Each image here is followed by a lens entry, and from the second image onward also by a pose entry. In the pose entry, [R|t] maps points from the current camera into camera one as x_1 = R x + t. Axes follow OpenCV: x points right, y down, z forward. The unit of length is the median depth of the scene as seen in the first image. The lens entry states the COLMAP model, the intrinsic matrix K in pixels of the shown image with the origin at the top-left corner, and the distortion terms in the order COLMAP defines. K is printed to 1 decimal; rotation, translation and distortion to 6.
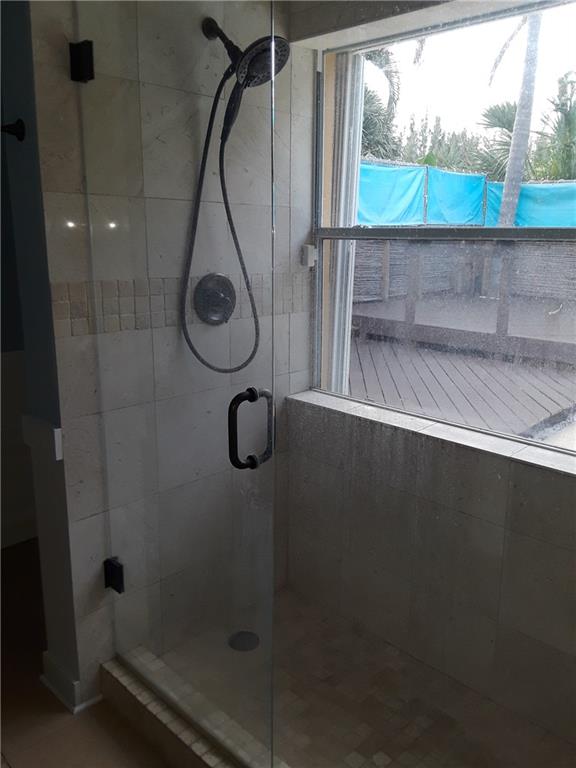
lens RADIAL K [[640.5, 0, 291.9], [0, 640.5, 386.8], [0, 0, 1]] dist [0.096282, -0.143152]
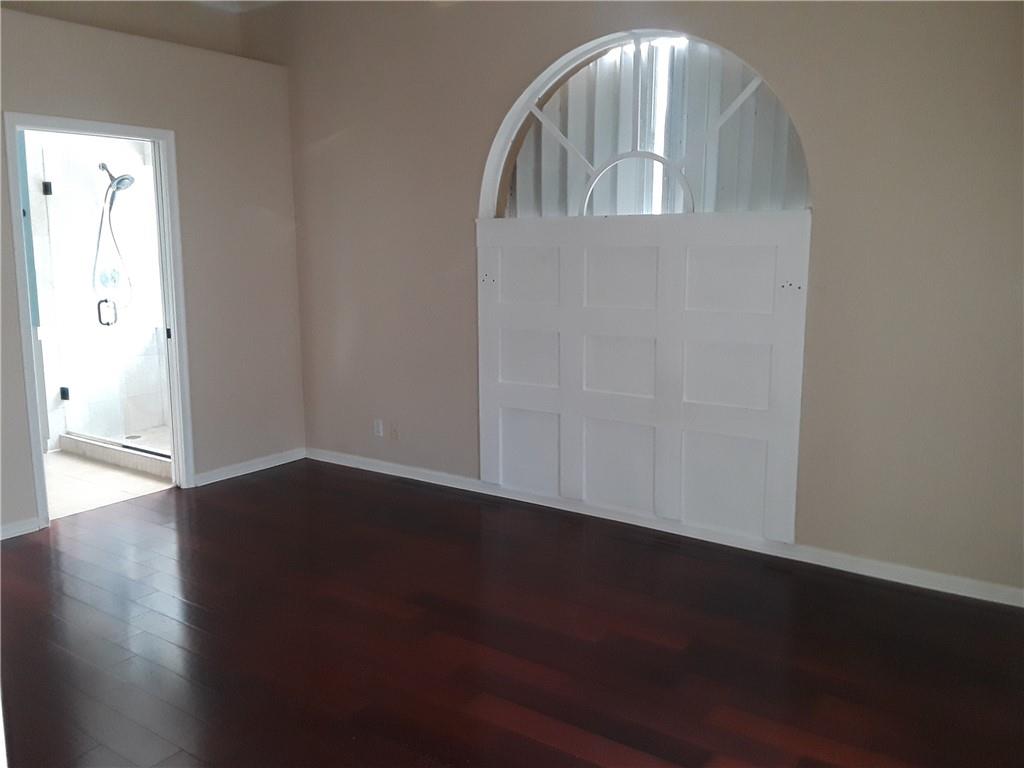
lens RADIAL K [[854.1, 0, 508.1], [0, 854.1, 384.5], [0, 0, 1]] dist [0.096282, -0.143152]
pose [[0.989615, -0.029322, 0.140721, 0.999167], [0.038933, 0.997057, -0.066042, 0.612147], [-0.138370, 0.070835, 0.987844, -2.663688]]
